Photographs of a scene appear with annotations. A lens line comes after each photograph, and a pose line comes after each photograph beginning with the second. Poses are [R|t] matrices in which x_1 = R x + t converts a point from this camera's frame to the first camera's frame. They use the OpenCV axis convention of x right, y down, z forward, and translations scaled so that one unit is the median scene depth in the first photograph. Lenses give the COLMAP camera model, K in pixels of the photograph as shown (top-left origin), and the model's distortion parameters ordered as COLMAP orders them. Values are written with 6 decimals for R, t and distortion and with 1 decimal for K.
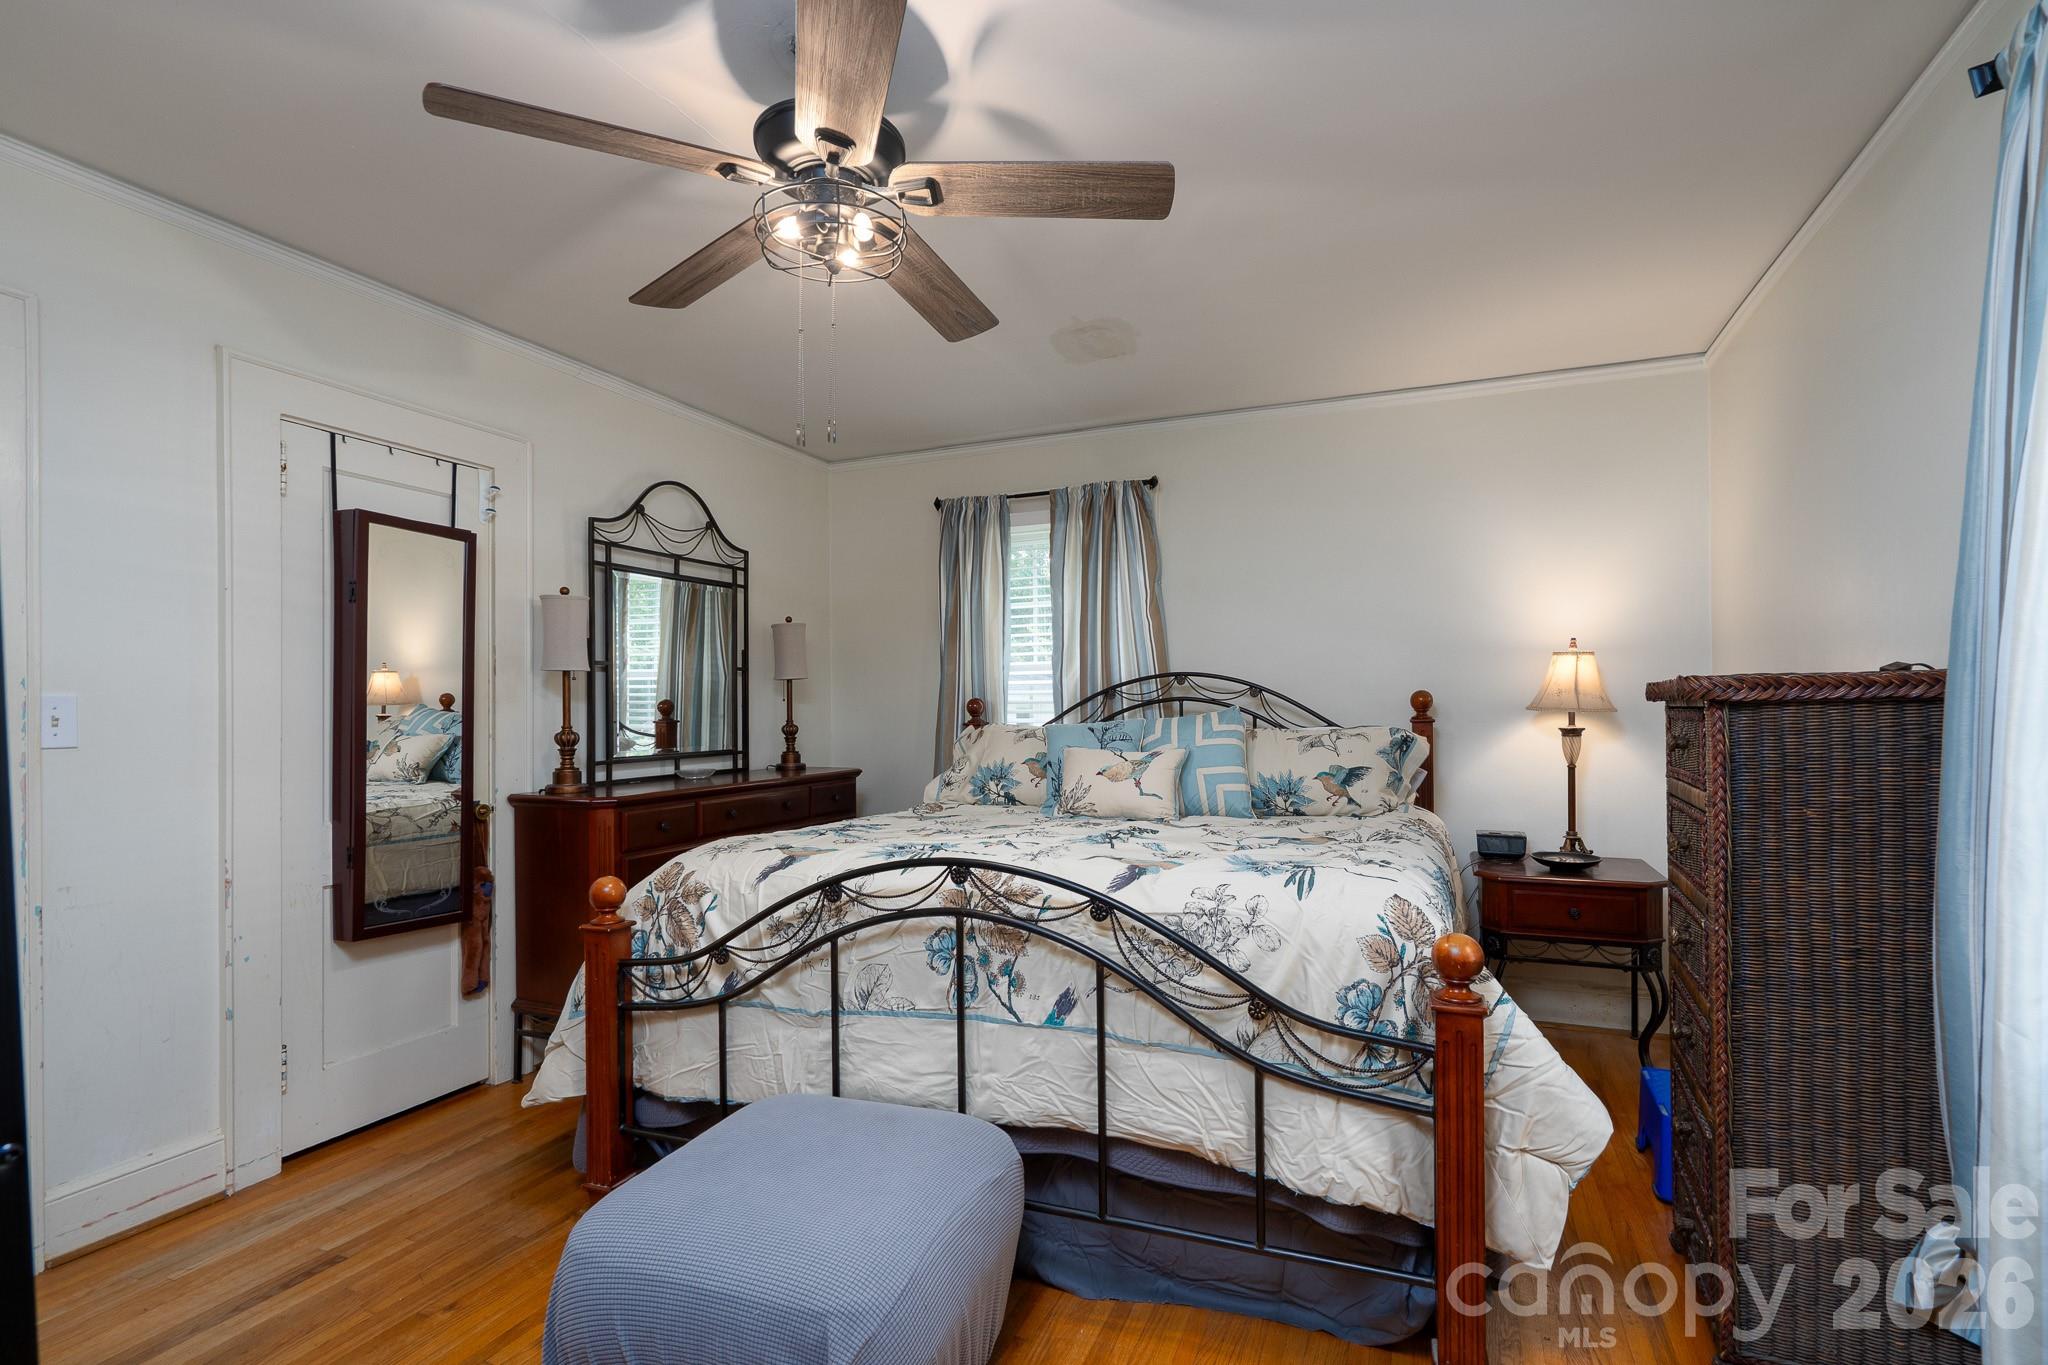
lens RADIAL K [[939.3, 0, 1015.8], [0, 939.3, 696.9], [0, 0, 1]] dist [-0.001980, -0.000047]
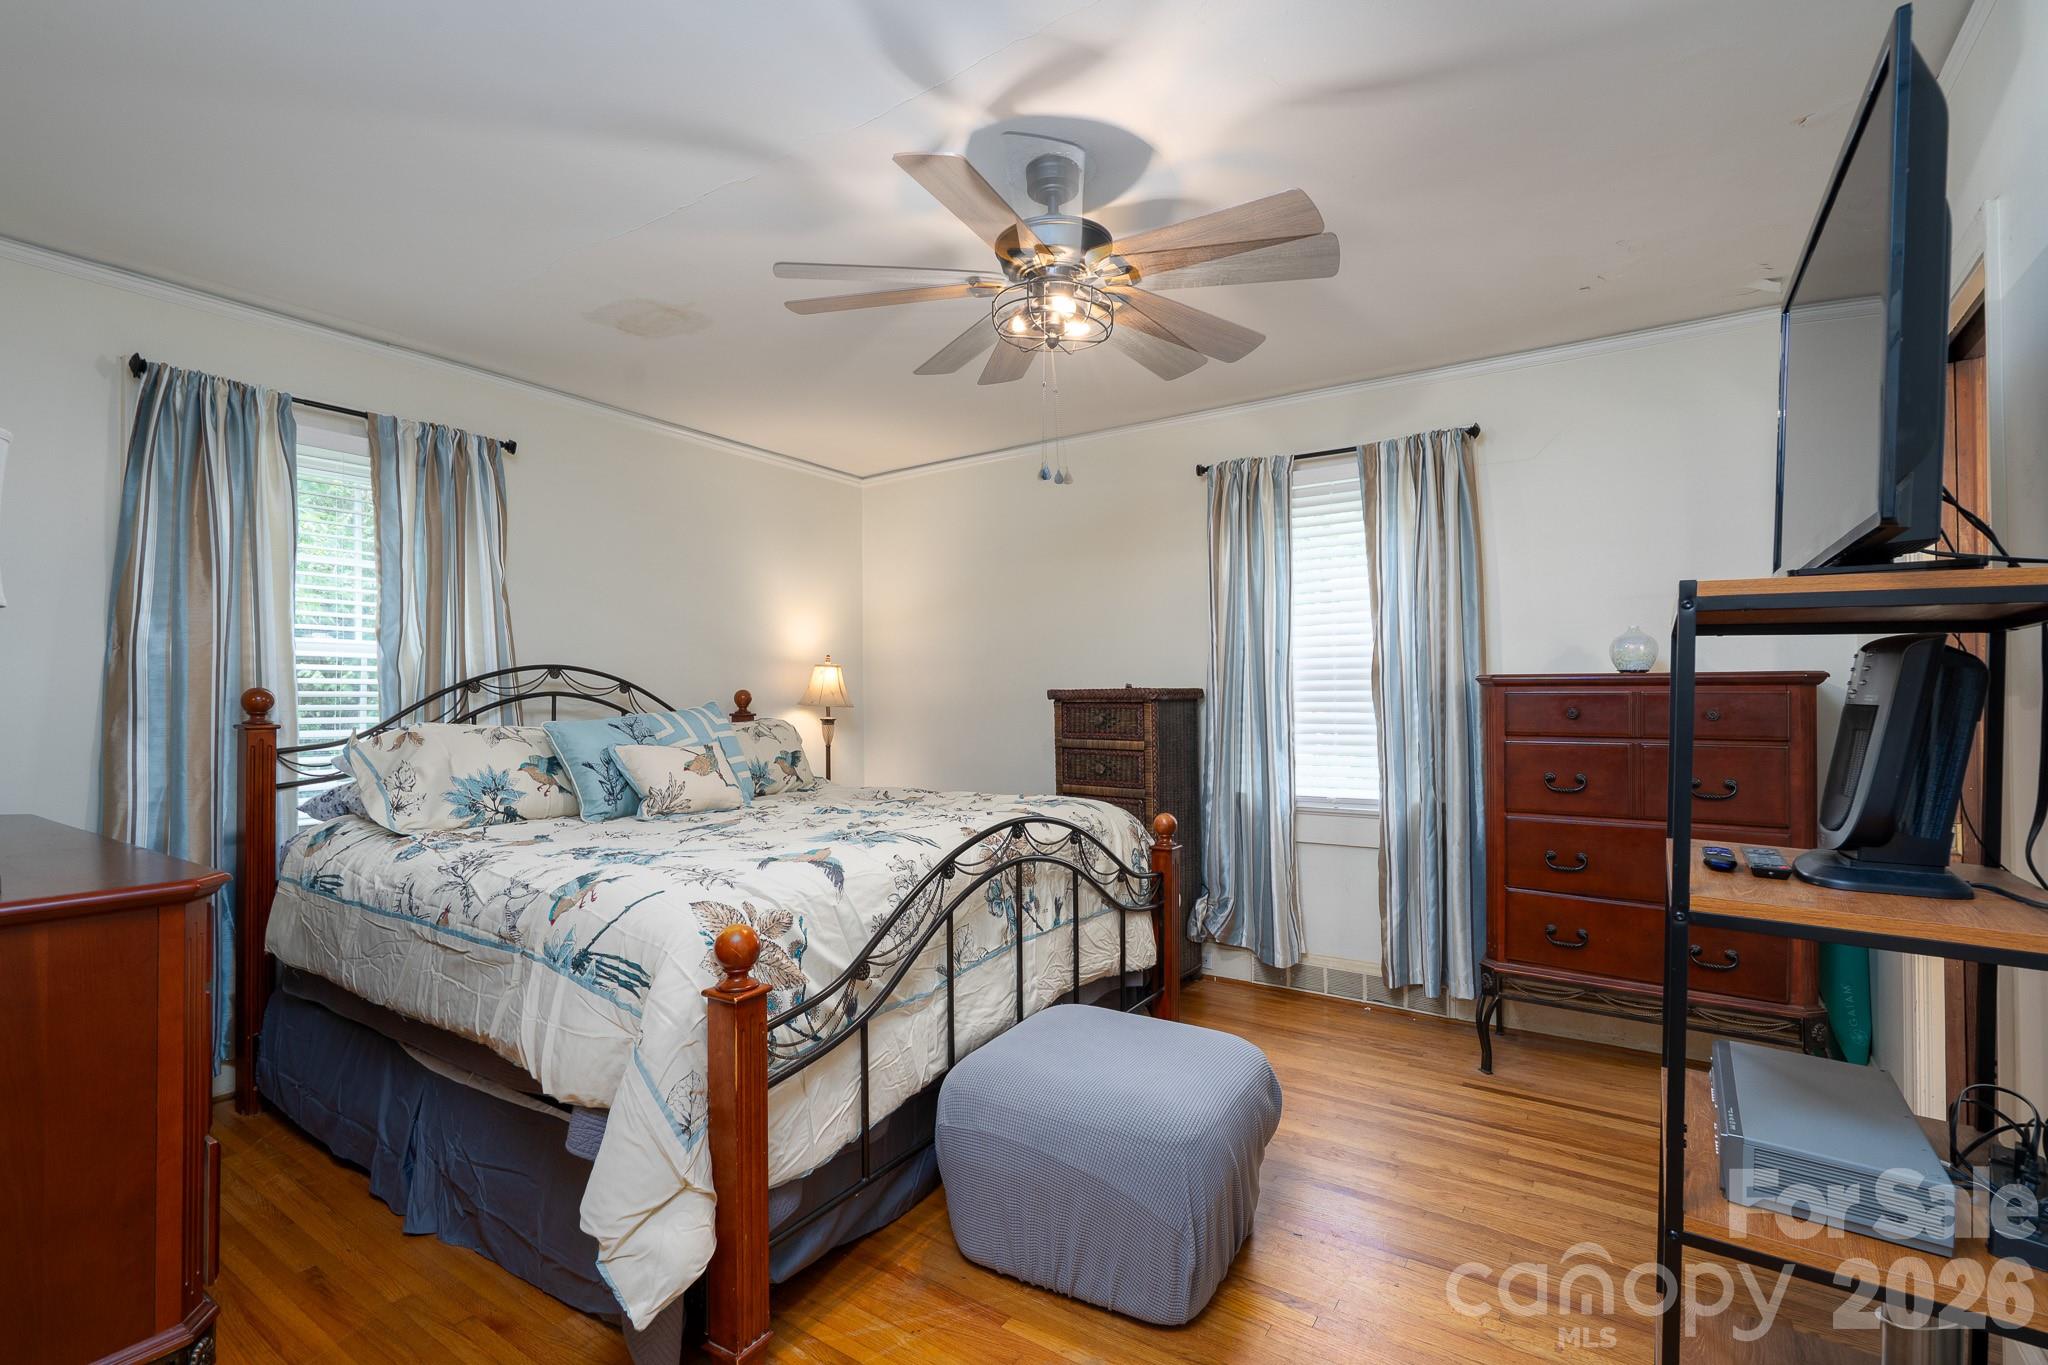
lens RADIAL K [[939.3, 0, 1015.8], [0, 939.3, 696.9], [0, 0, 1]] dist [-0.001980, -0.000047]
pose [[0.182763, 0.010182, 0.983104, -0.626776], [-0.017941, 0.999814, -0.007020, 0.003511], [-0.982993, -0.016355, 0.182911, 0.359033]]
